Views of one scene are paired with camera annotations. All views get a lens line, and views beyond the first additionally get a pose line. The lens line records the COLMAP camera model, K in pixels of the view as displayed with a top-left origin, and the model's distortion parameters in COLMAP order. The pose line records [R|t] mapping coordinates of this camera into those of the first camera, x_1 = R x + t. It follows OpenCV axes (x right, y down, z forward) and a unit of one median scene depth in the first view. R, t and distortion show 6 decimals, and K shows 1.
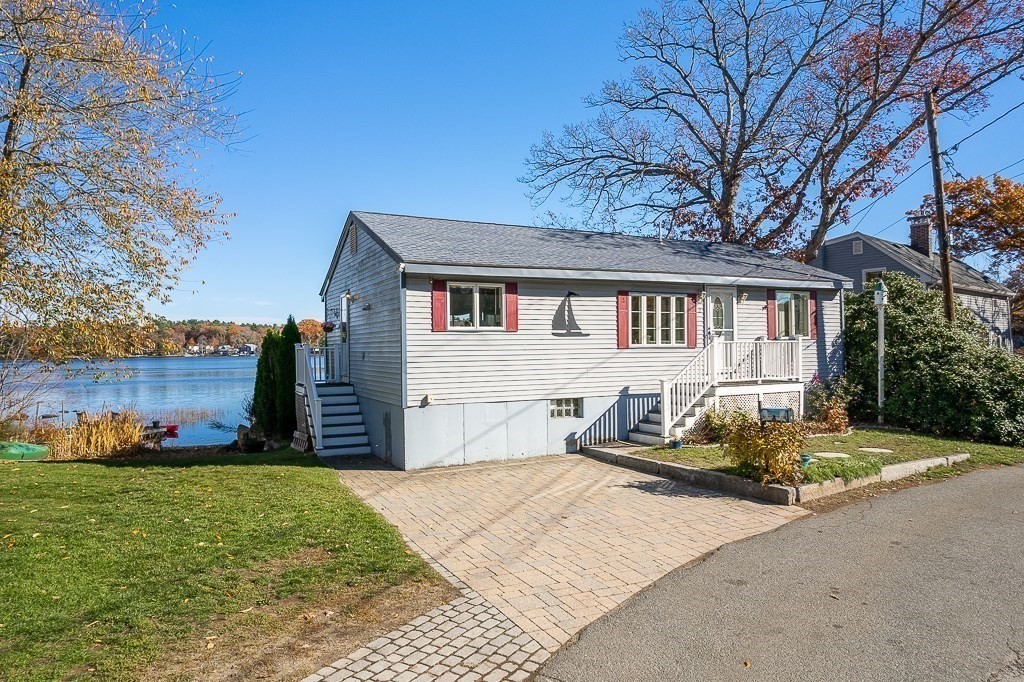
lens RADIAL K [[667.3, 0, 514.6], [0, 667.3, 335.2], [0, 0, 1]] dist [-0.054002, 0.044449]
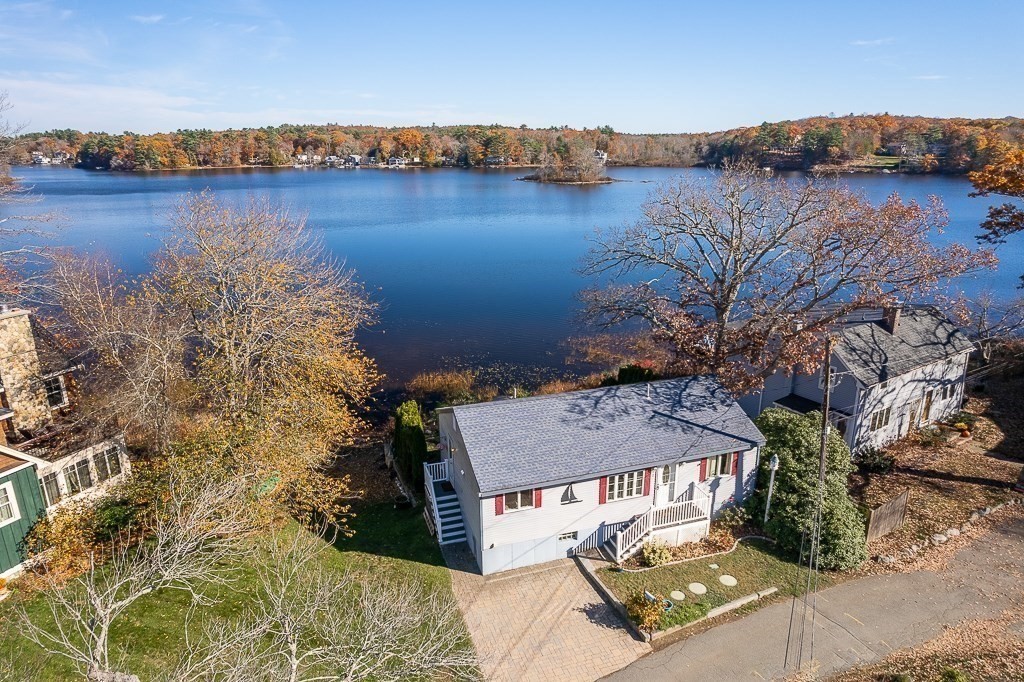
lens RADIAL K [[667.3, 0, 515.2], [0, 667.3, 328.1], [0, 0, 1]] dist [-0.054002, 0.044449]
pose [[0.989107, 0.047619, -0.139286, 0.159749], [-0.005843, 0.958185, 0.286090, -0.968439], [0.147085, -0.282159, 0.948025, -0.622337]]
